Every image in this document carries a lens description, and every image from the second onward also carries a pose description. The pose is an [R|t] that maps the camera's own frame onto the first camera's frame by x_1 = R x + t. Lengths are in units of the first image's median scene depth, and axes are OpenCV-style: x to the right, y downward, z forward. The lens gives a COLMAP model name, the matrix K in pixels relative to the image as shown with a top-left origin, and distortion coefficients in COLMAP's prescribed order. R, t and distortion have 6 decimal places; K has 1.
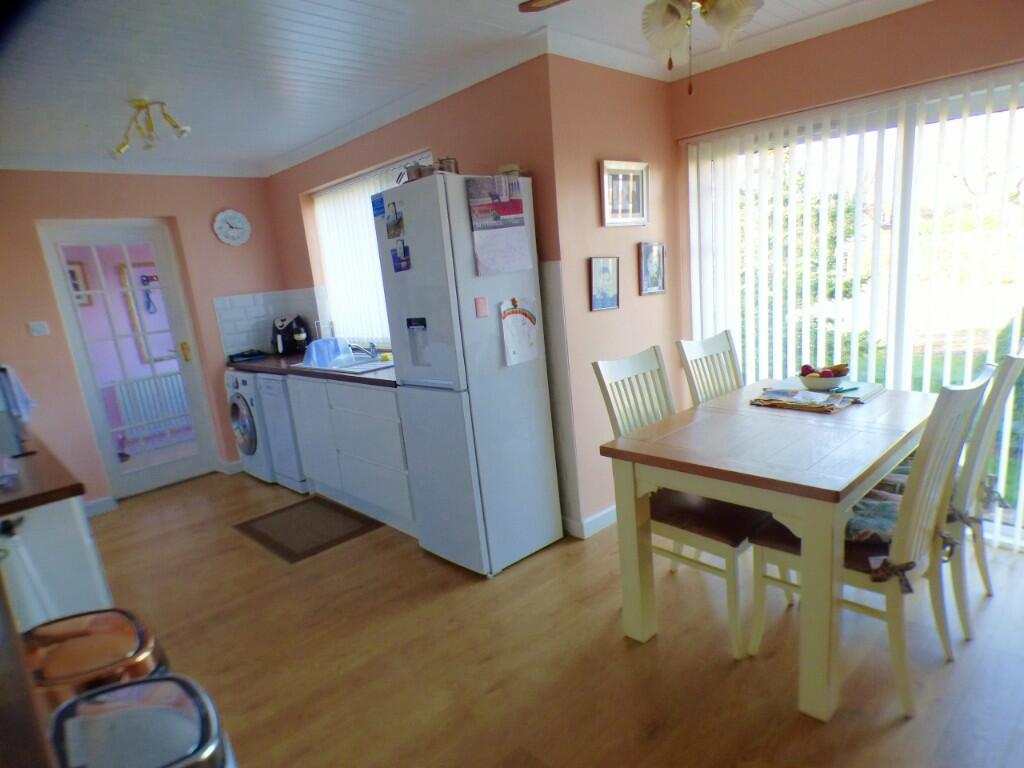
lens RADIAL K [[638.0, 0, 512.0], [0, 638.0, 384.0], [0, 0, 1]] dist [0.000651, 0.043961]
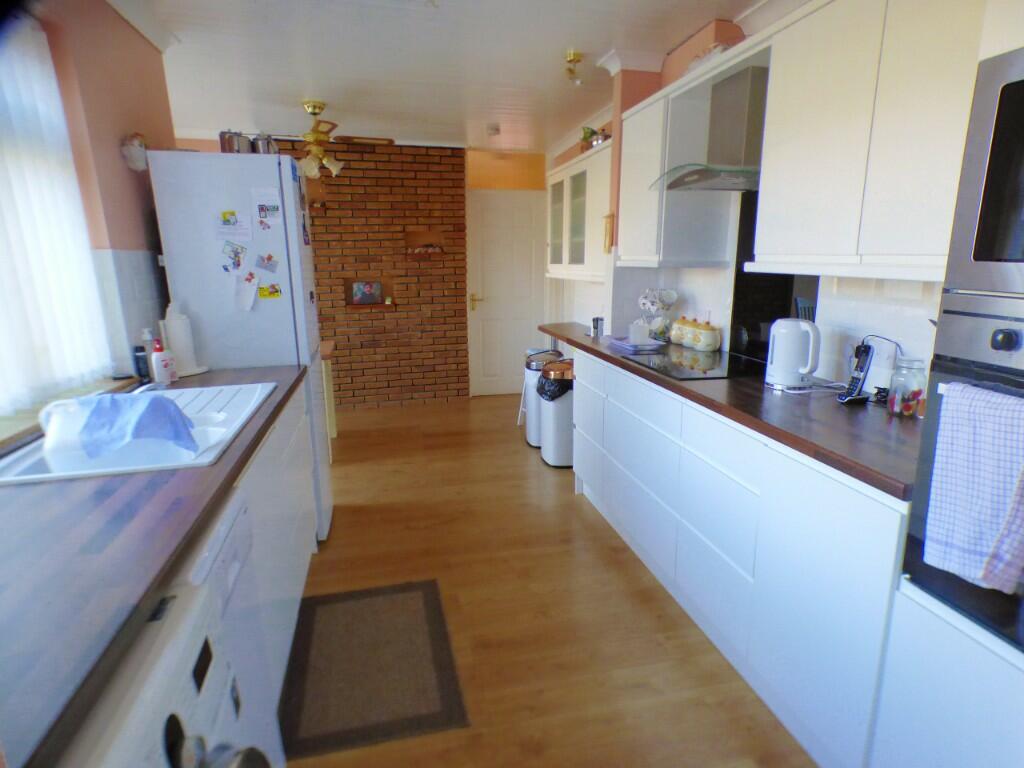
lens RADIAL K [[608.0, 0, 512.0], [0, 608.0, 384.0], [0, 0, 1]] dist [-0.077784, 0.031041]
pose [[-0.855874, -0.010722, 0.517073, -0.900912], [0.177984, 0.932611, 0.313942, -0.201761], [-0.485594, 0.360725, -0.796289, 1.616207]]
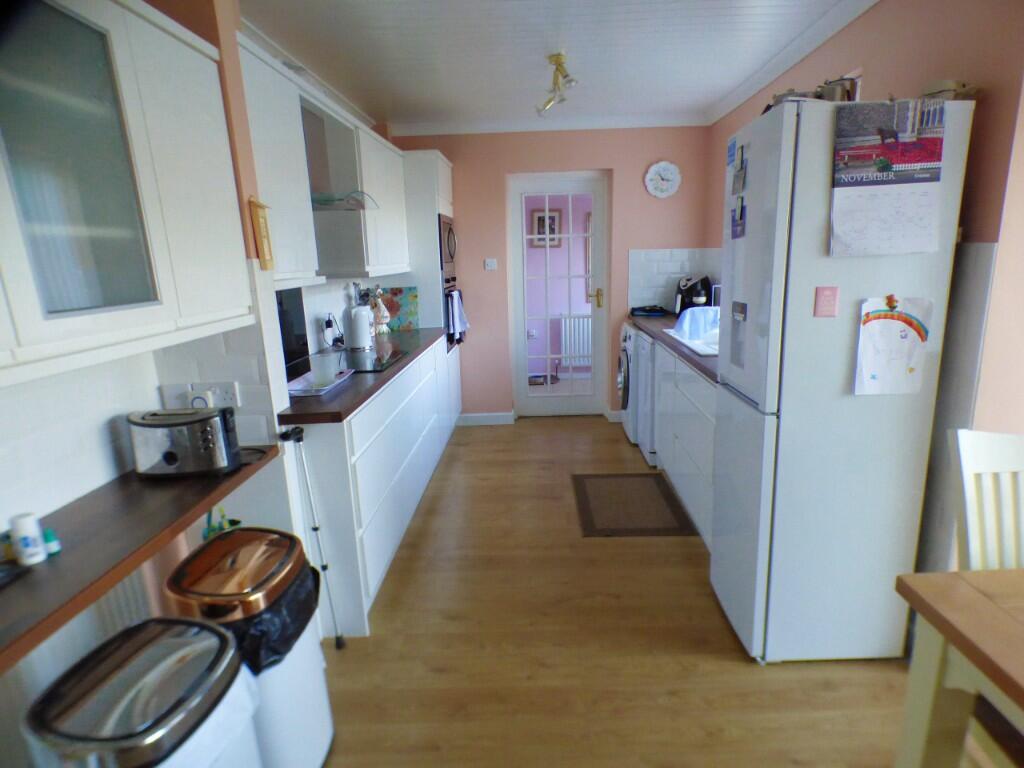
lens RADIAL K [[608.0, 0, 512.0], [0, 608.0, 384.0], [0, 0, 1]] dist [-0.077784, 0.031041]
pose [[0.700700, 0.233340, -0.674219, 0.151878], [-0.173776, 0.972363, 0.155922, -0.071460], [0.691969, 0.007909, 0.721884, 0.296885]]
